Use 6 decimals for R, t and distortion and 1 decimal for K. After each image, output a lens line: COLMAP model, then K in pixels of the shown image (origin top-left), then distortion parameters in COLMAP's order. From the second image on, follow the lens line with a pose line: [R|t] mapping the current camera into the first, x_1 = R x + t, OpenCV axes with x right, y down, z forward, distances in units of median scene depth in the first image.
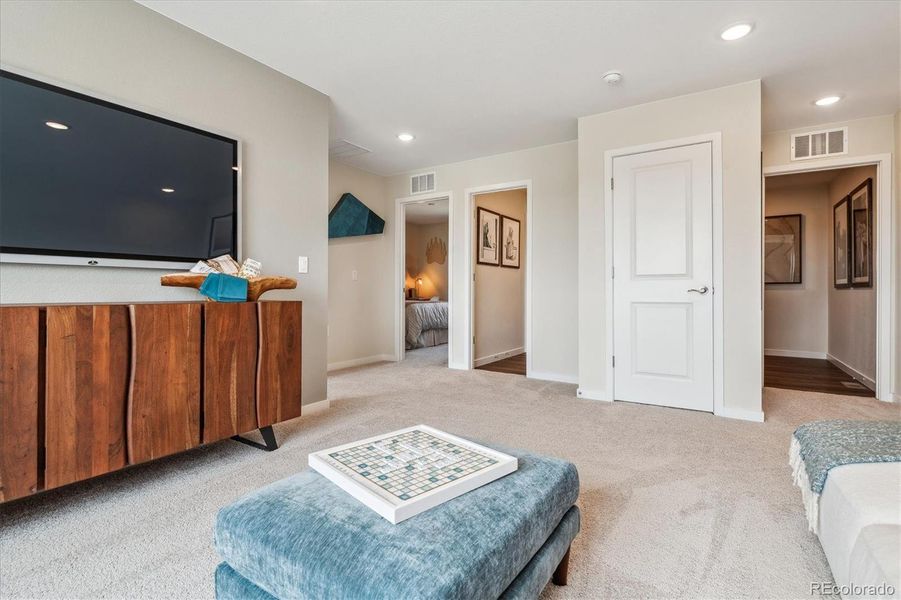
lens RADIAL K [[430.6, 0, 448.7], [0, 430.6, 296.0], [0, 0, 1]] dist [0.002705, 0.000270]
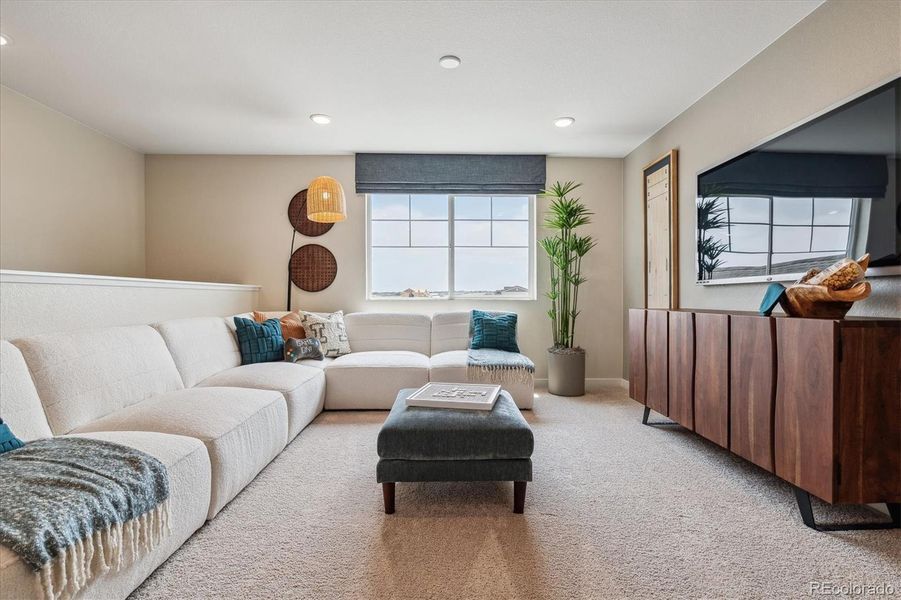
lens RADIAL K [[439.0, 0, 450.5], [0, 439.0, 300.0], [0, 0, 1]] dist [-0.000702, -0.001350]
pose [[-0.825068, -0.000197, -0.565034, 0.373145], [-0.006363, 0.999940, 0.008944, -0.011842], [0.564998, 0.010975, -0.825019, 0.984119]]
